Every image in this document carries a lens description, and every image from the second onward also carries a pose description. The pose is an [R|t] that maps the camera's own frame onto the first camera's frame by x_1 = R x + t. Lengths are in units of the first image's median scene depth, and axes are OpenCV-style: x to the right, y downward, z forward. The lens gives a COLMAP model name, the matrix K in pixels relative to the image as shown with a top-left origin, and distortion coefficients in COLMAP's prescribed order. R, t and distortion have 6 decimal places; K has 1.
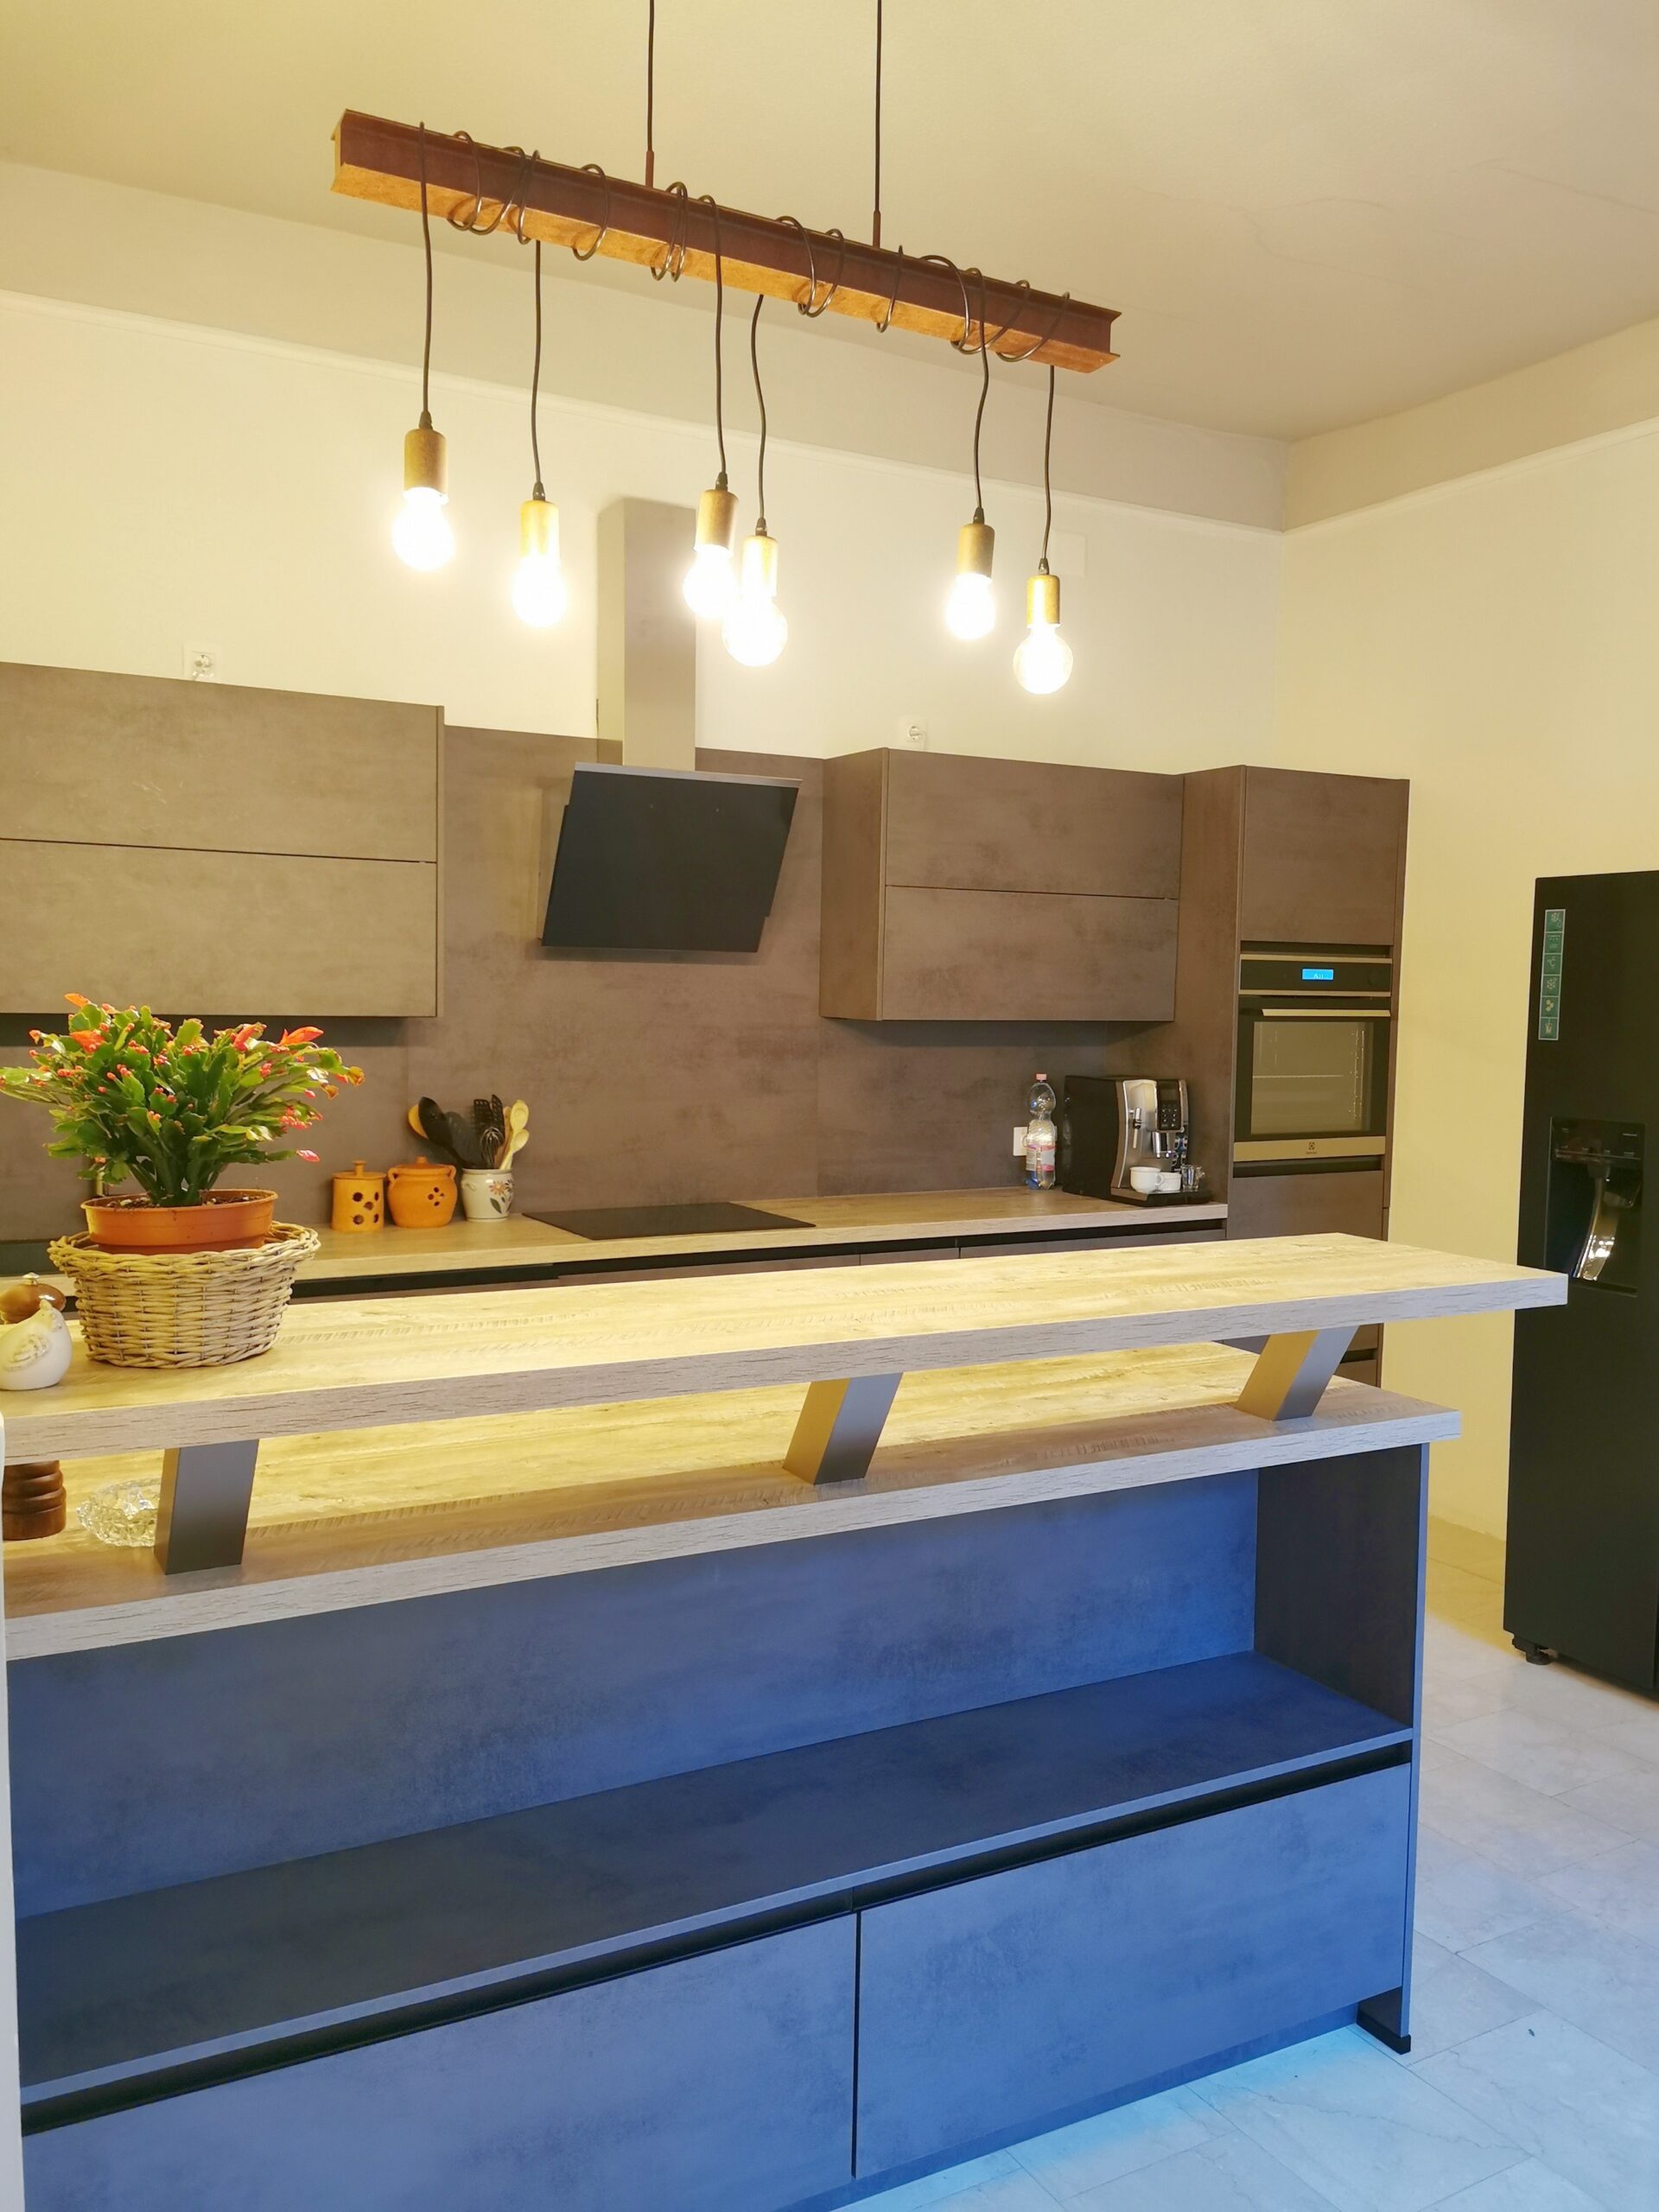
lens RADIAL K [[1696.7, 0, 829.5], [0, 1696.7, 1106.0], [0, 0, 1]] dist [0.005743, -0.005790]
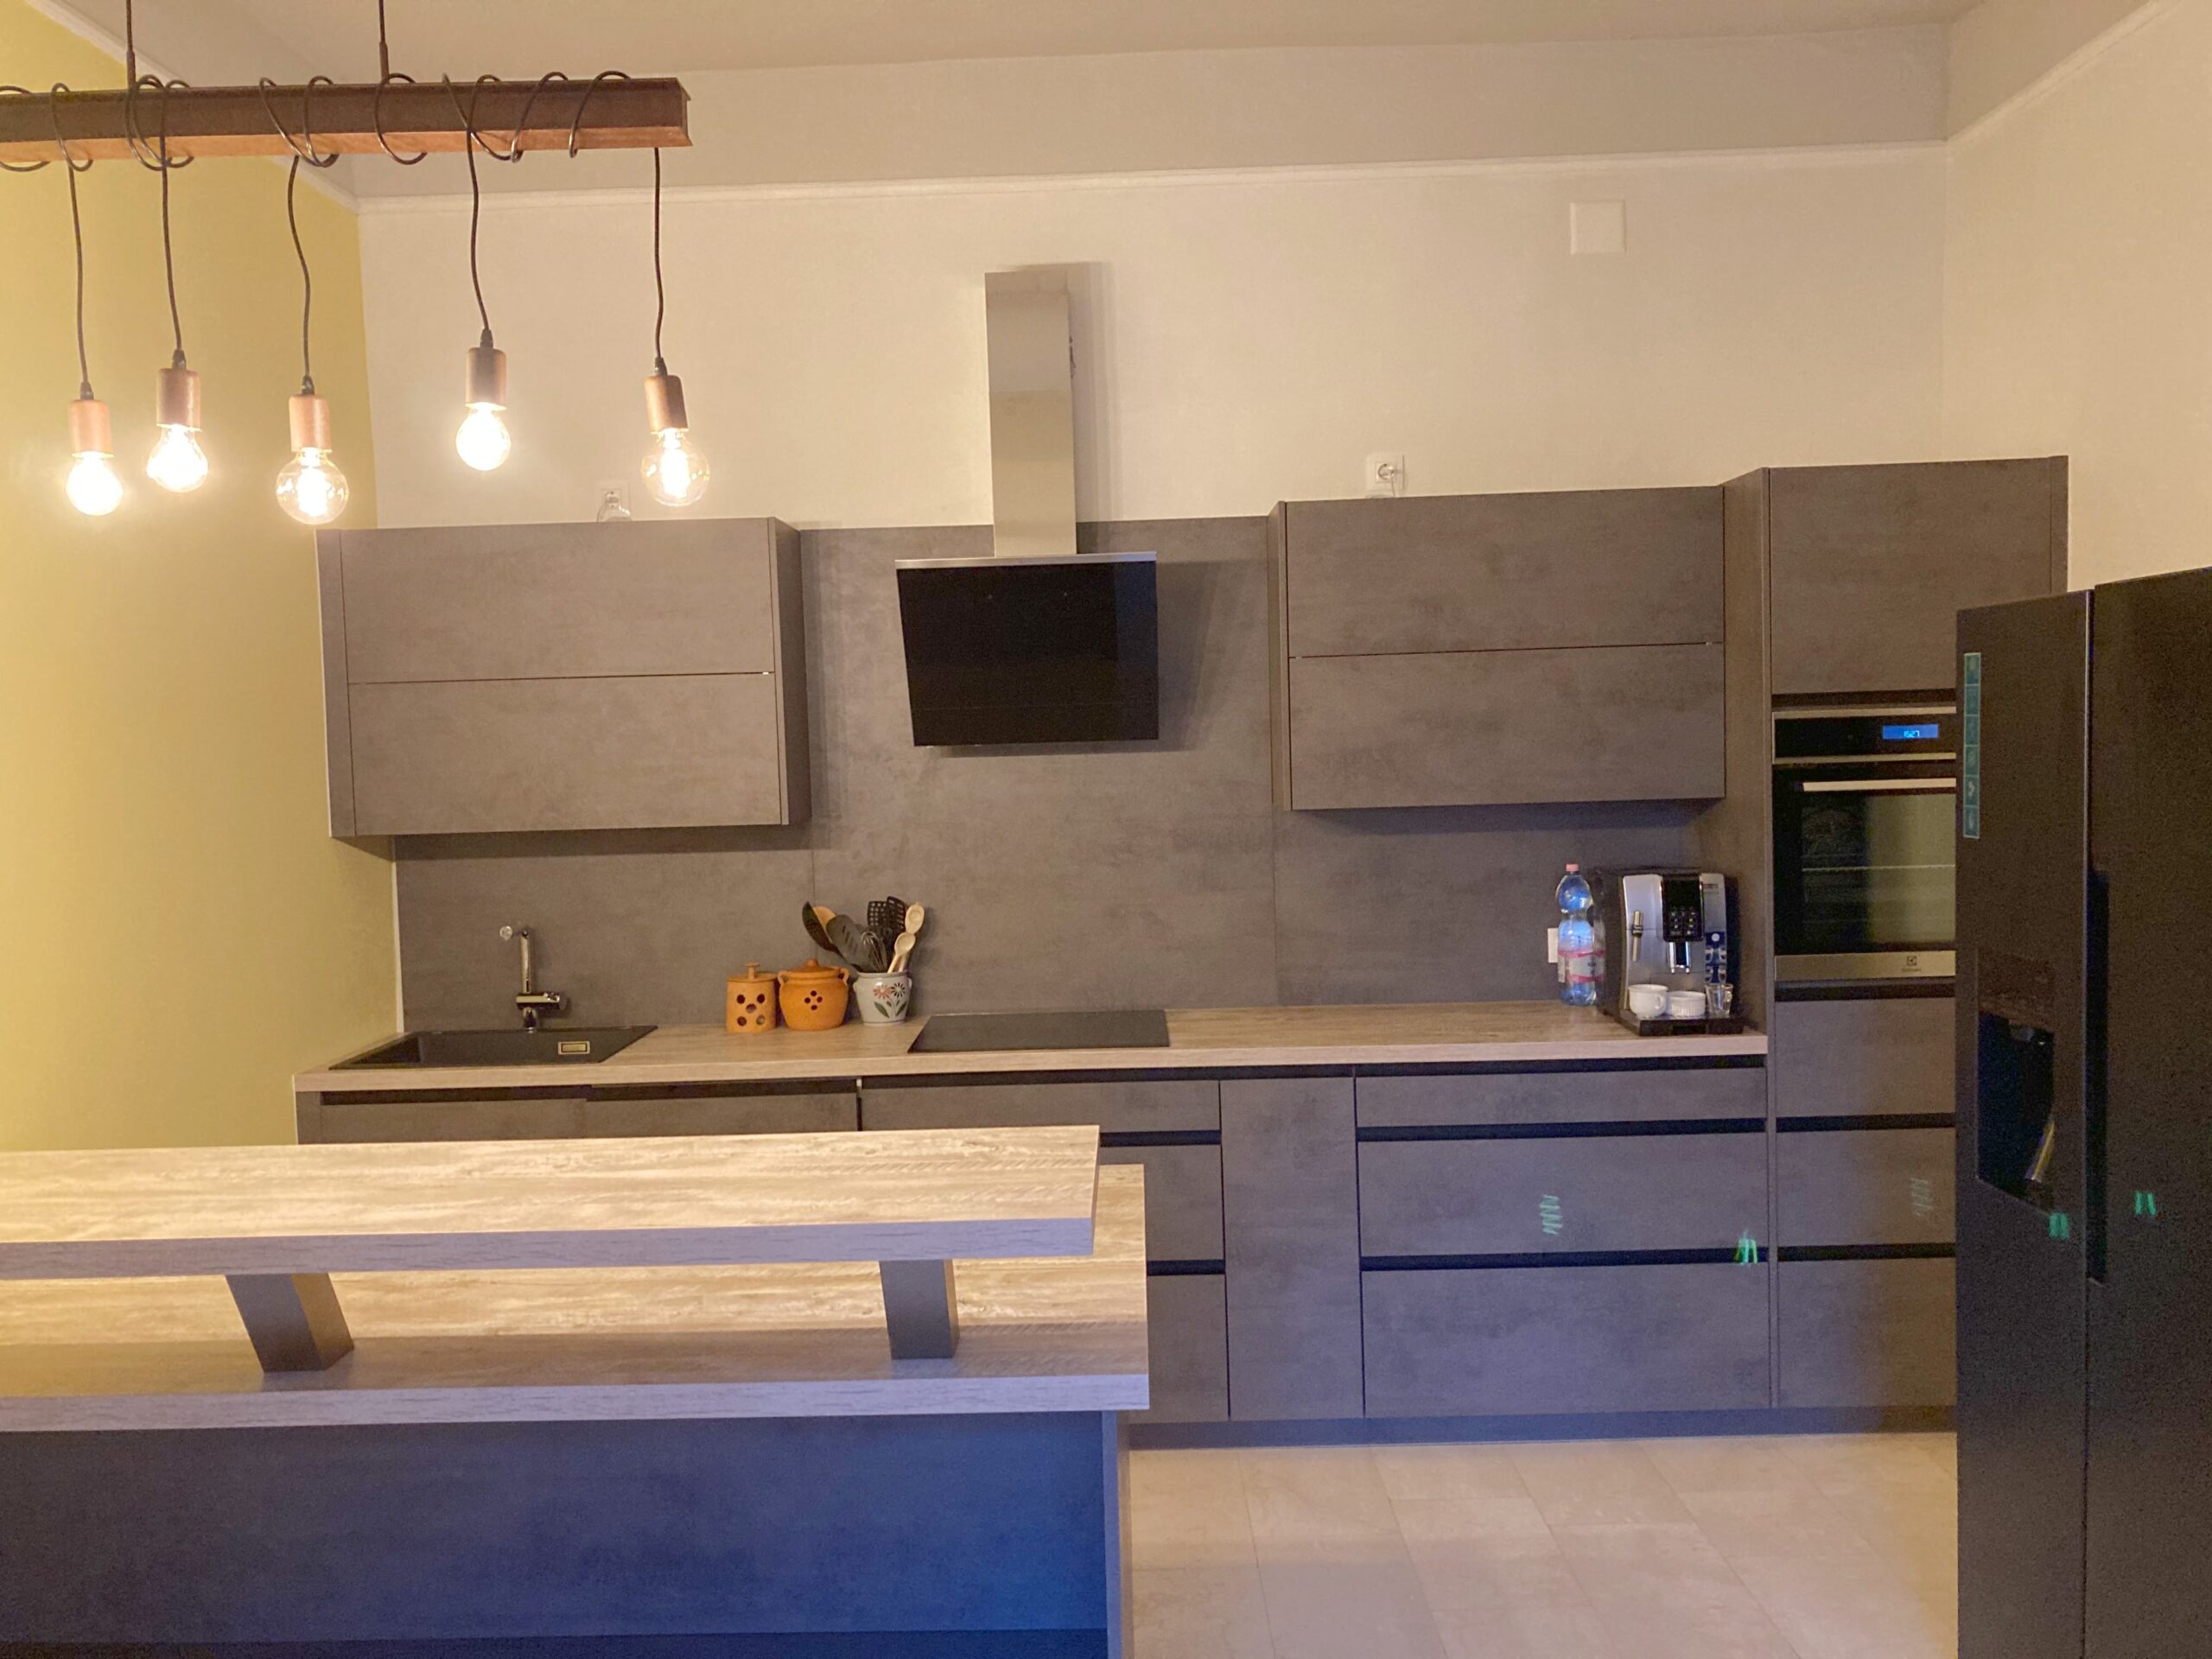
lens RADIAL K [[1784.4, 0, 1106.0], [0, 1784.4, 829.5], [0, 0, 1]] dist [0.018644, -0.002610]
pose [[0.867116, -0.012533, -0.497948, 0.410262], [0.008308, 0.999908, -0.010699, -0.032235], [0.498036, 0.005140, 0.867141, 0.154798]]
